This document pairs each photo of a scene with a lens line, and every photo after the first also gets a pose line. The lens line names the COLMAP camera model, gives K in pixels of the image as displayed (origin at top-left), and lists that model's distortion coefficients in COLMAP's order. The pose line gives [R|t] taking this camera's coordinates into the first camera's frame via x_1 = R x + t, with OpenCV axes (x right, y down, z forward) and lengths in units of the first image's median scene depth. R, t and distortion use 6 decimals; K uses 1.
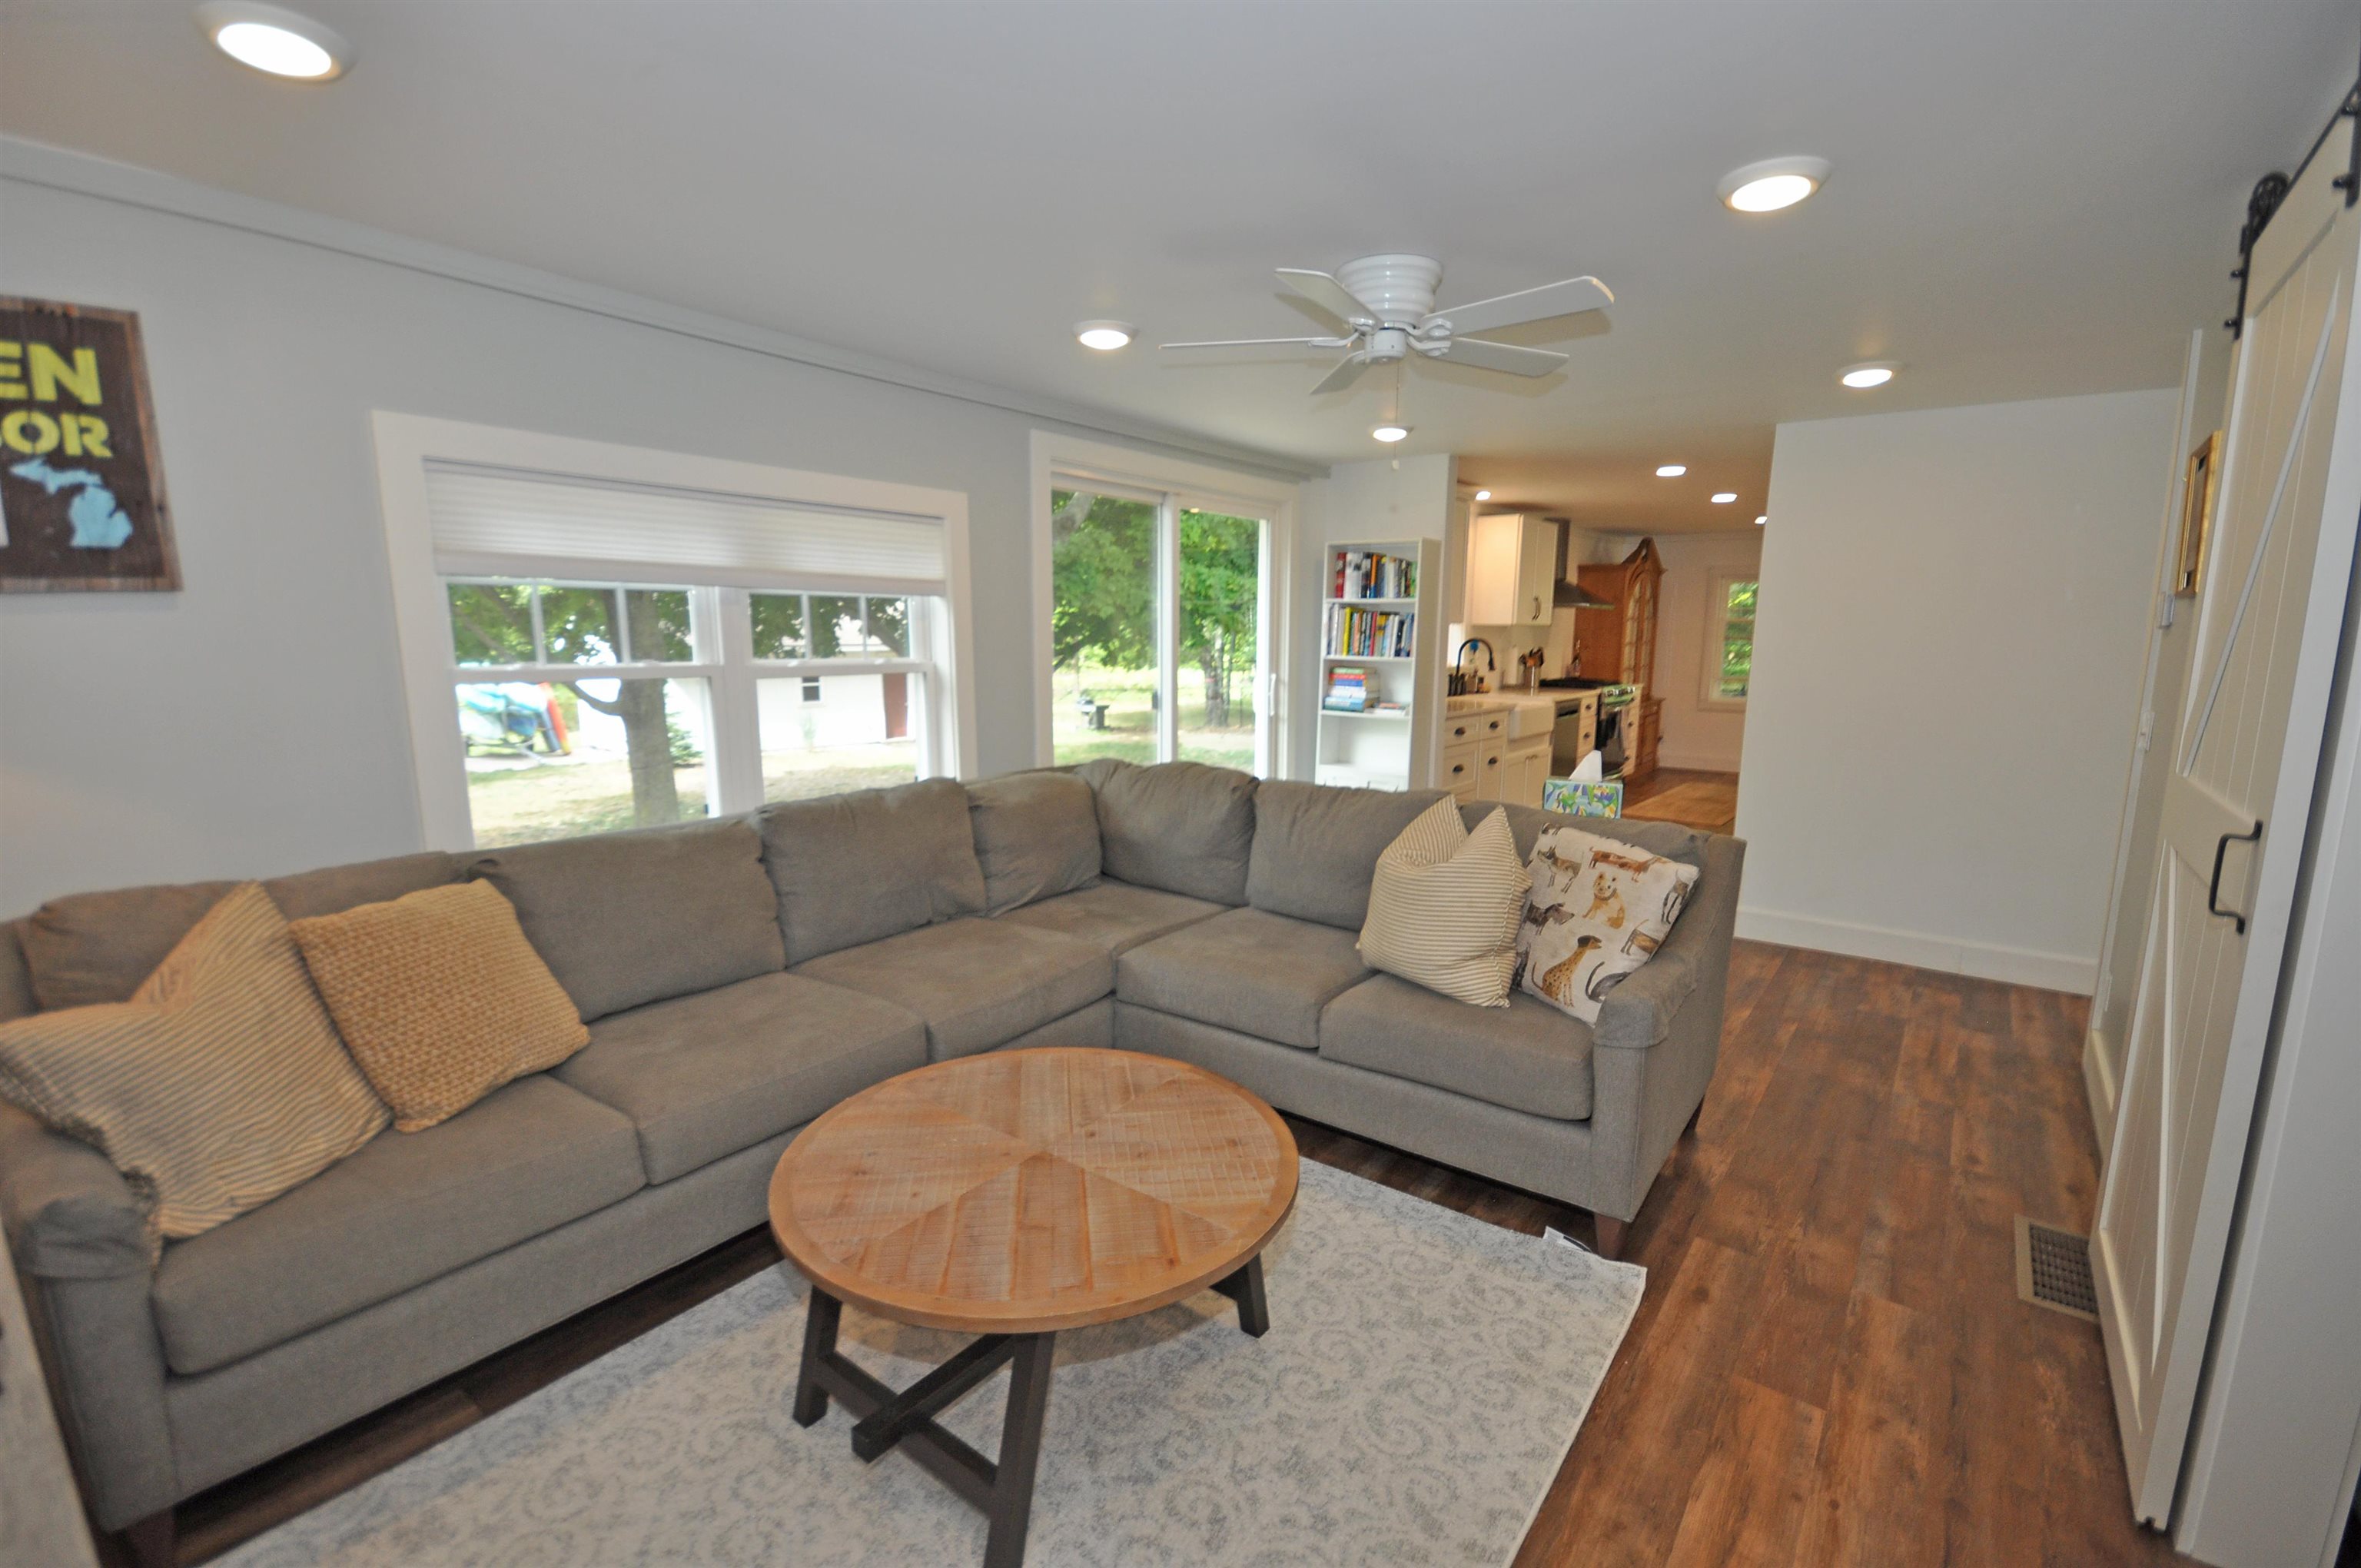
lens RADIAL K [[1023.9, 0, 1189.4], [0, 1023.9, 797.8], [0, 0, 1]] dist [-0.002944, -0.000628]
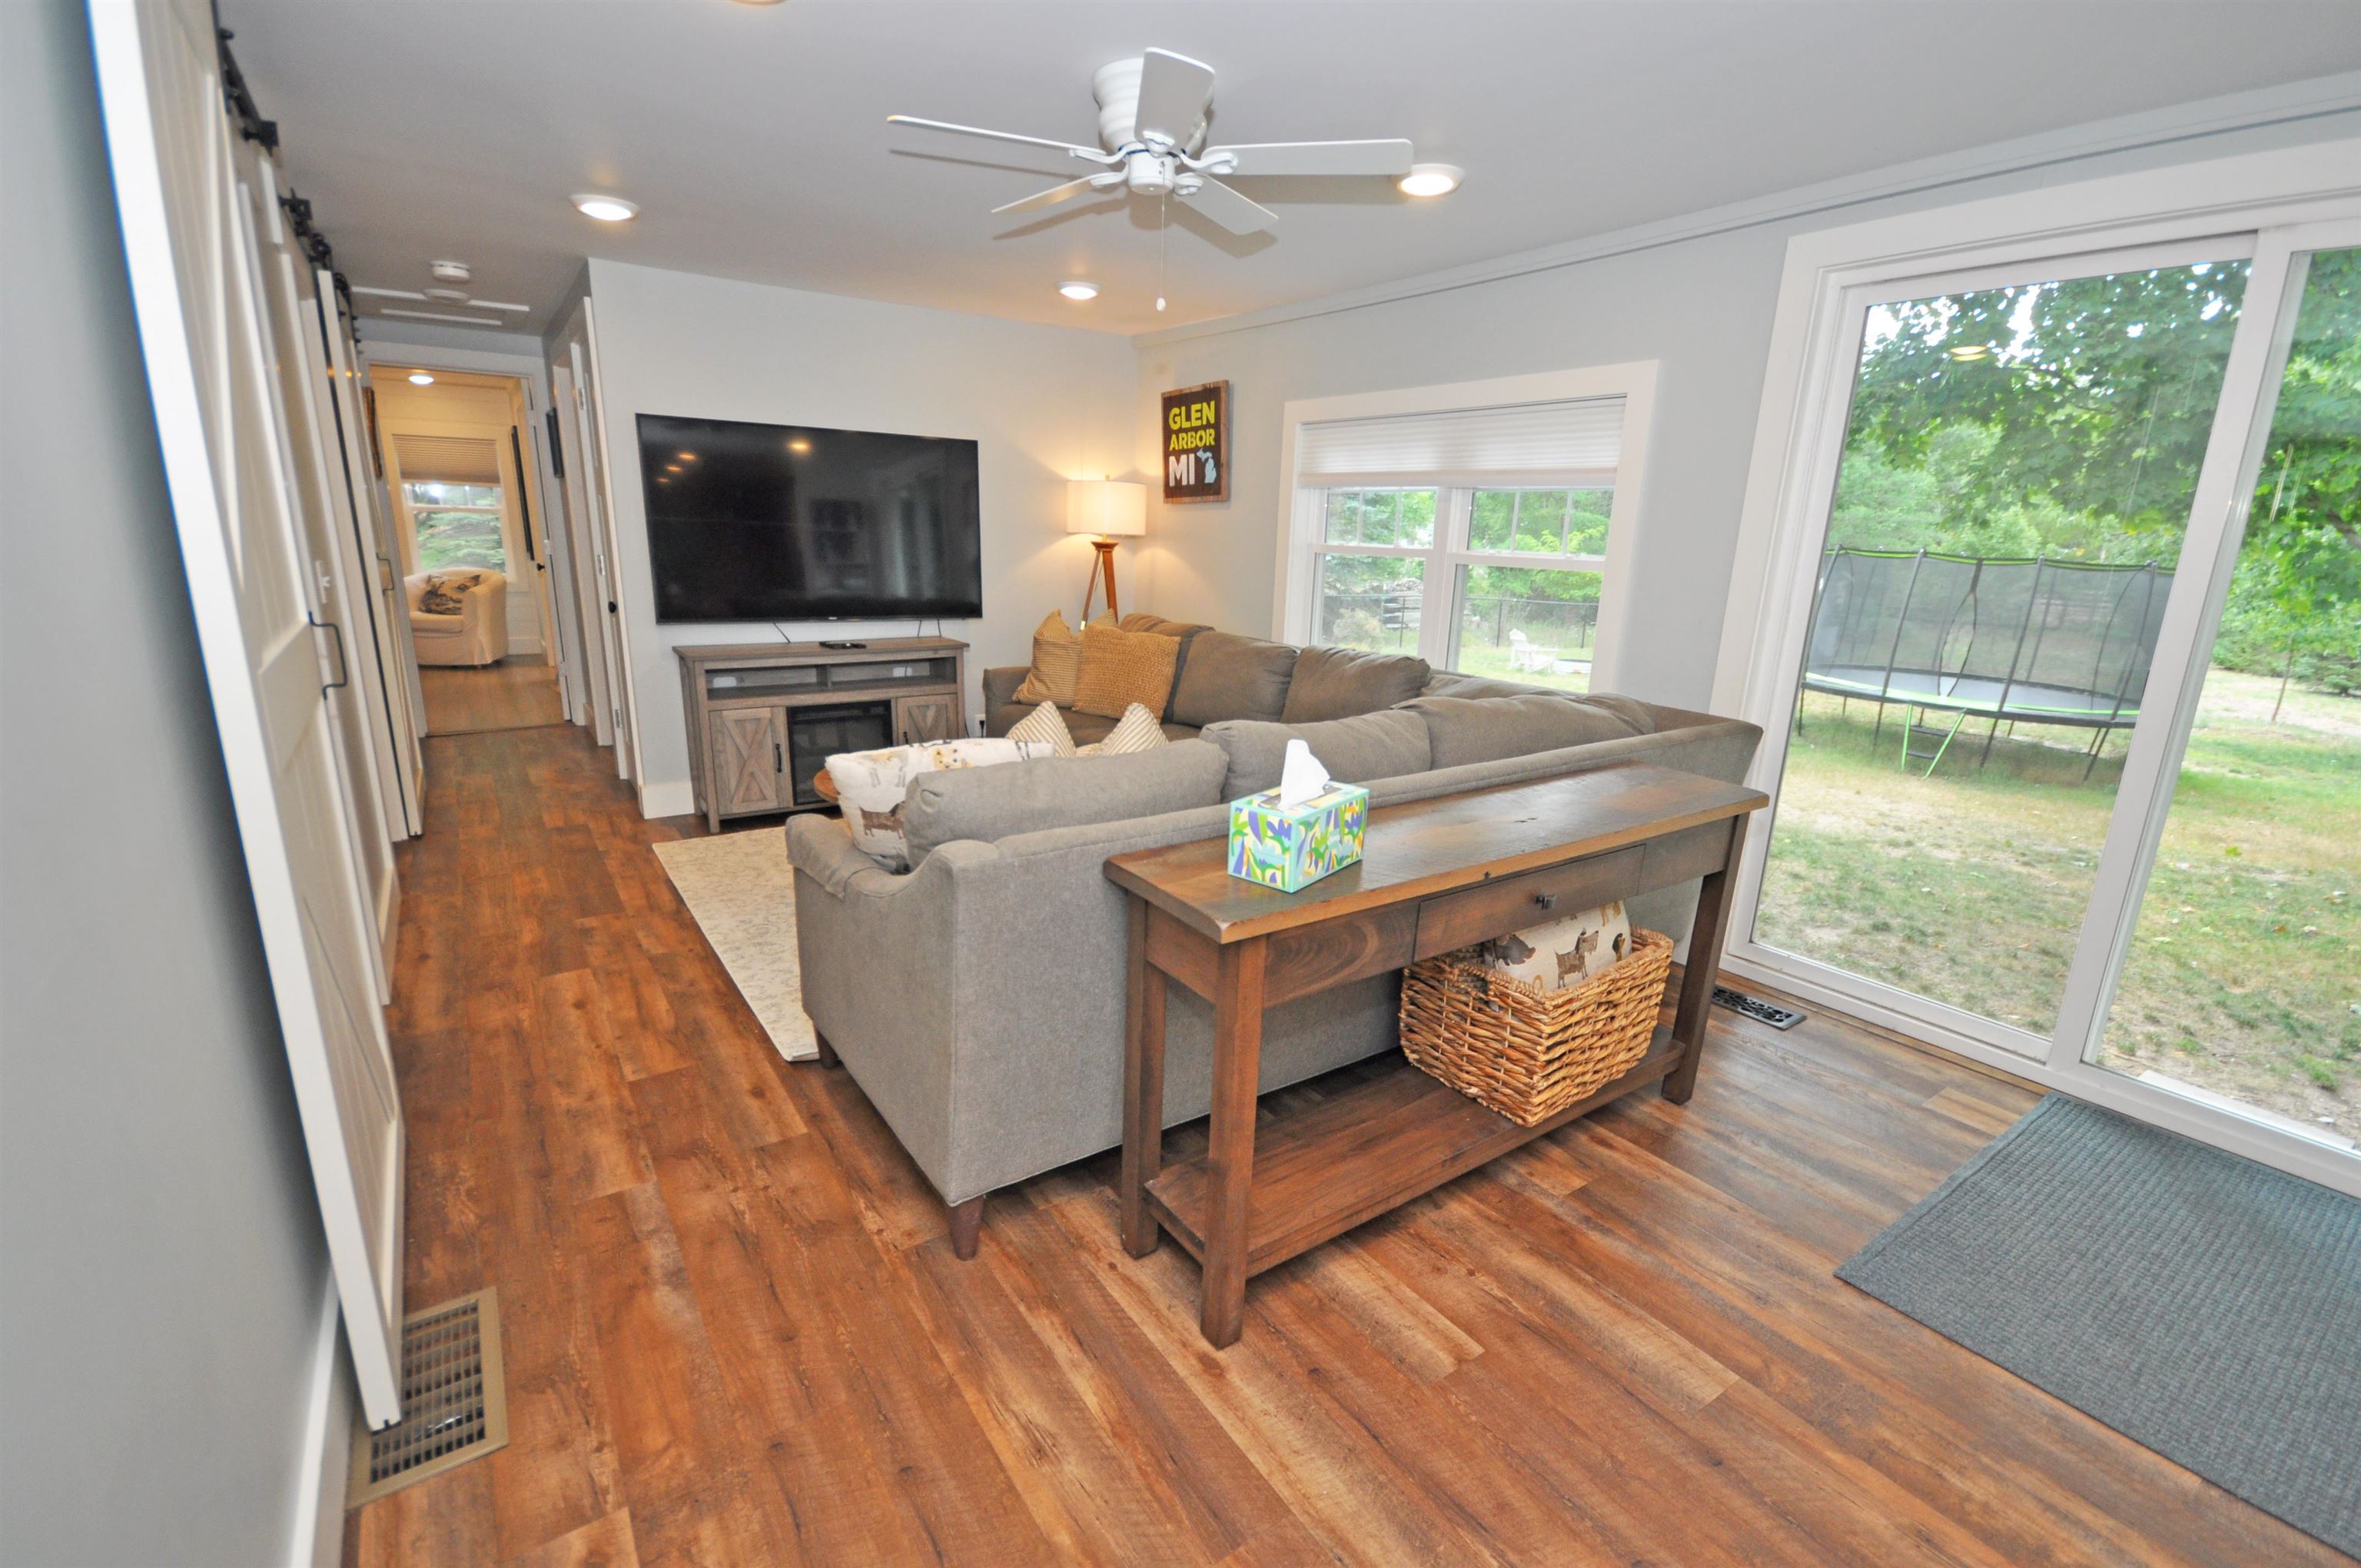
lens RADIAL K [[1023.9, 0, 1185.9], [0, 1023.9, 785.1], [0, 0, 1]] dist [-0.002944, -0.000628]
pose [[-0.298811, 0.223128, -0.927861, 1.401180], [-0.185042, 0.940282, 0.285707, -0.252470], [0.936200, 0.257066, -0.239679, 1.713181]]
